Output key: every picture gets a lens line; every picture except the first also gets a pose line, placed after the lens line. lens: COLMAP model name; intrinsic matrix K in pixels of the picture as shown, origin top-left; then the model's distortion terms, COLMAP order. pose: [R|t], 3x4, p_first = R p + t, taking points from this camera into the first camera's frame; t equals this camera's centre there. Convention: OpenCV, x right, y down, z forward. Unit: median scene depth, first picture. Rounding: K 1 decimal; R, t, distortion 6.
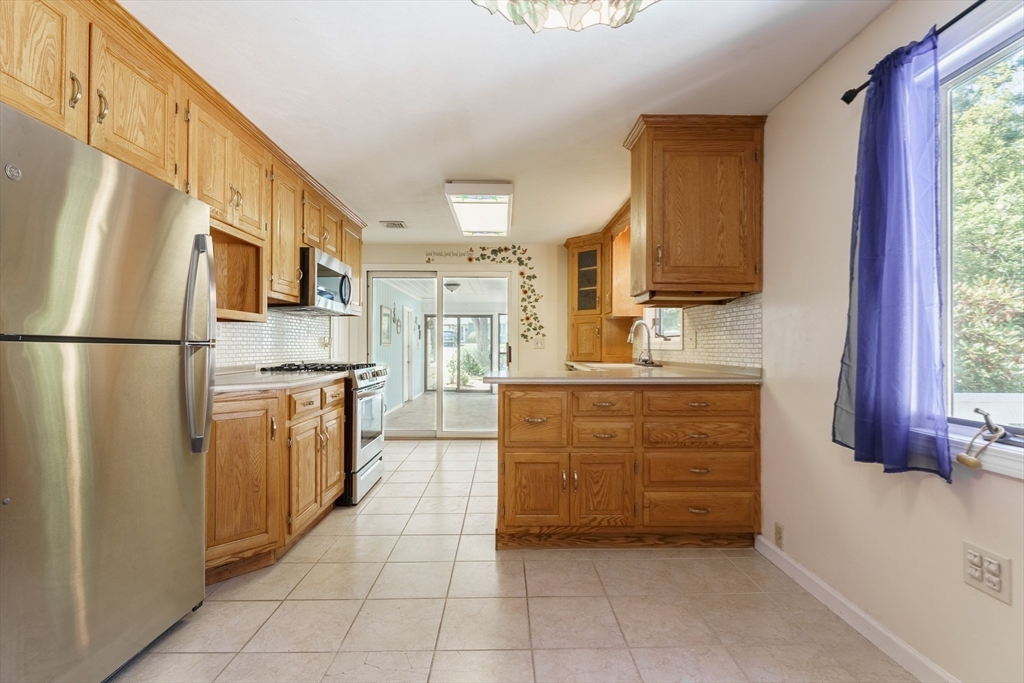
lens RADIAL K [[471.8, 0, 509.8], [0, 471.8, 344.3], [0, 0, 1]] dist [-0.000735, -0.000445]
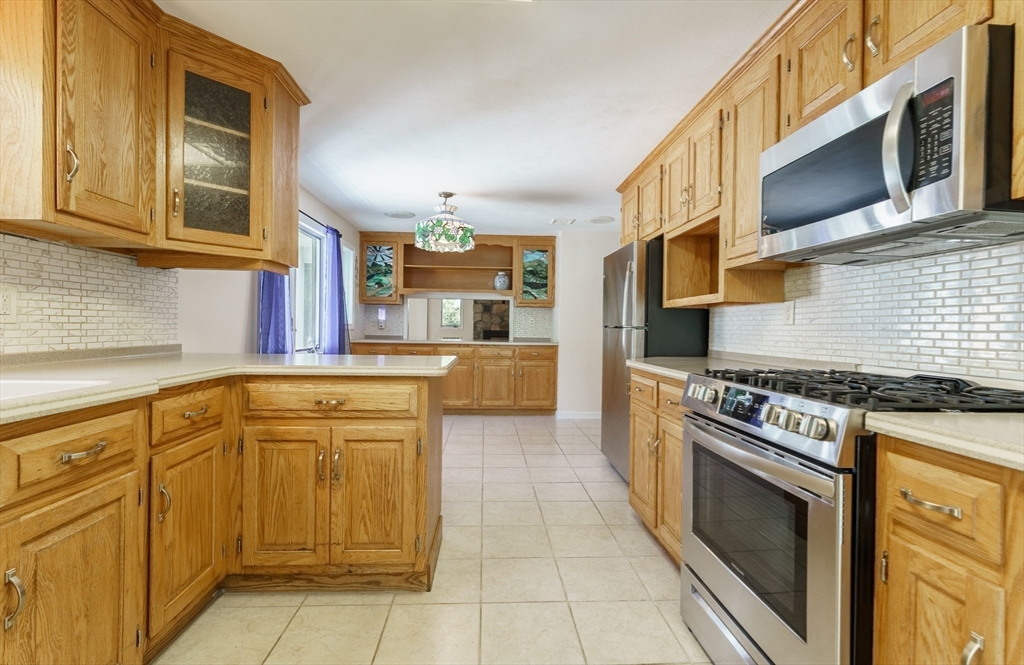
lens RADIAL K [[461.0, 0, 512.0], [0, 461.0, 332.5], [0, 0, 1]] dist [-0.000238, 0.000076]
pose [[-0.999172, -0.012916, -0.038589, -0.137099], [-0.013143, 0.999898, 0.005629, 0.011808], [0.038512, 0.006132, -0.999239, 1.964922]]
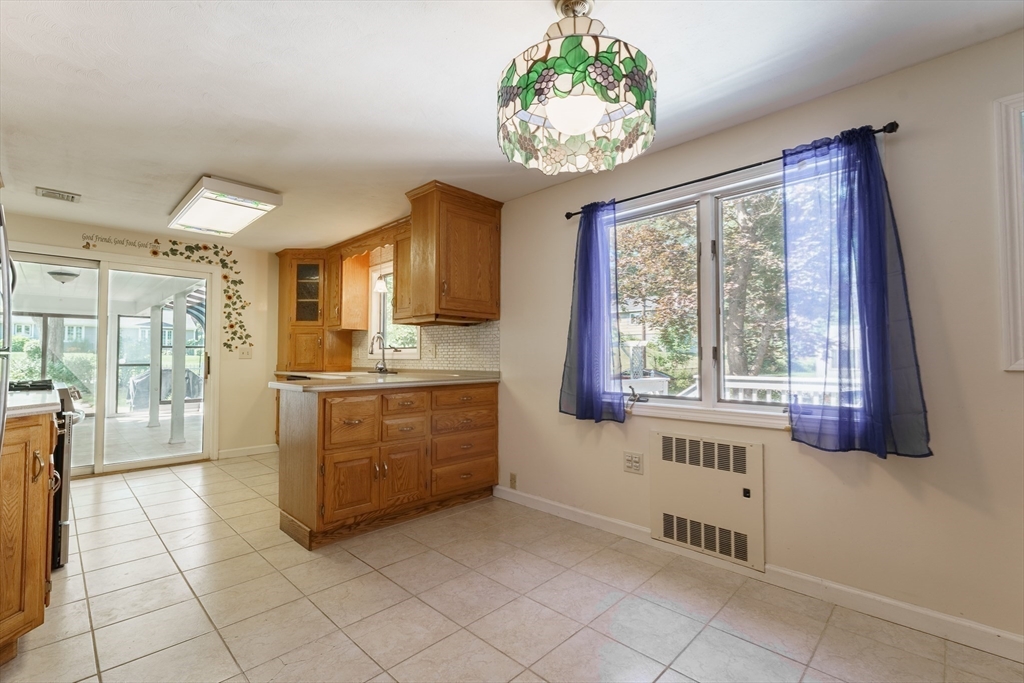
lens RADIAL K [[452.3, 0, 514.6], [0, 452.3, 344.3], [0, 0, 1]] dist [0.000392, -0.000647]
pose [[0.710989, 0.018222, 0.702967, -0.421005], [-0.002812, 0.999730, -0.023070, -0.001452], [-0.703198, 0.014426, 0.710848, -0.041863]]
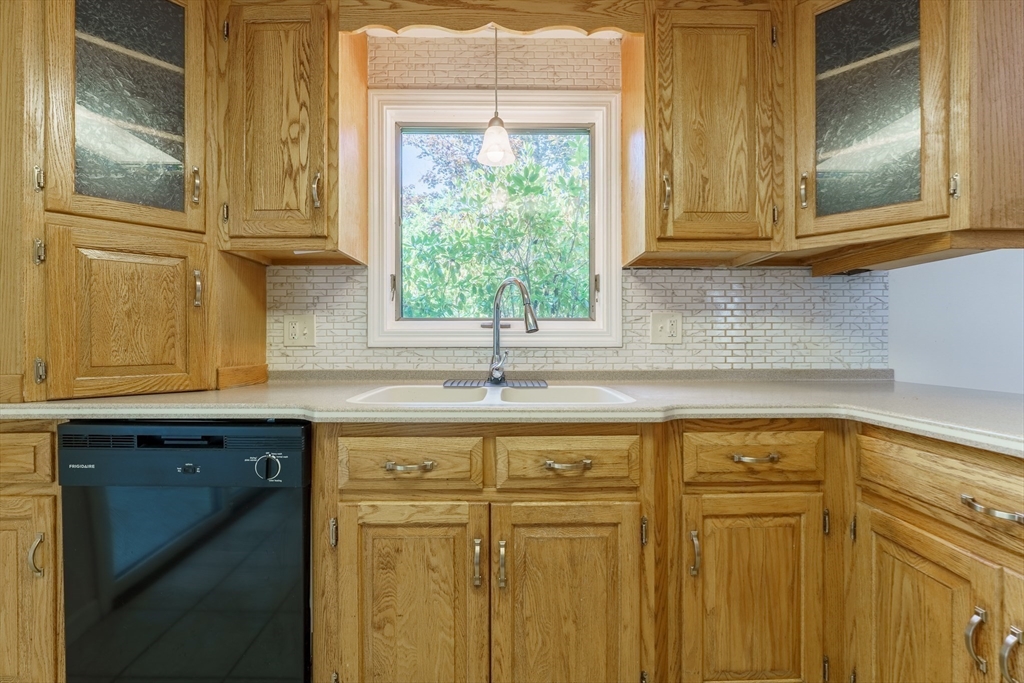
lens RADIAL K [[452.3, 0, 514.6], [0, 452.3, 344.3], [0, 0, 1]] dist [0.000392, -0.000647]
pose [[0.003652, -0.003416, 0.999987, -0.202695], [-0.004750, 0.999983, 0.003434, 0.011099], [-0.999982, -0.004762, 0.003636, 1.572205]]
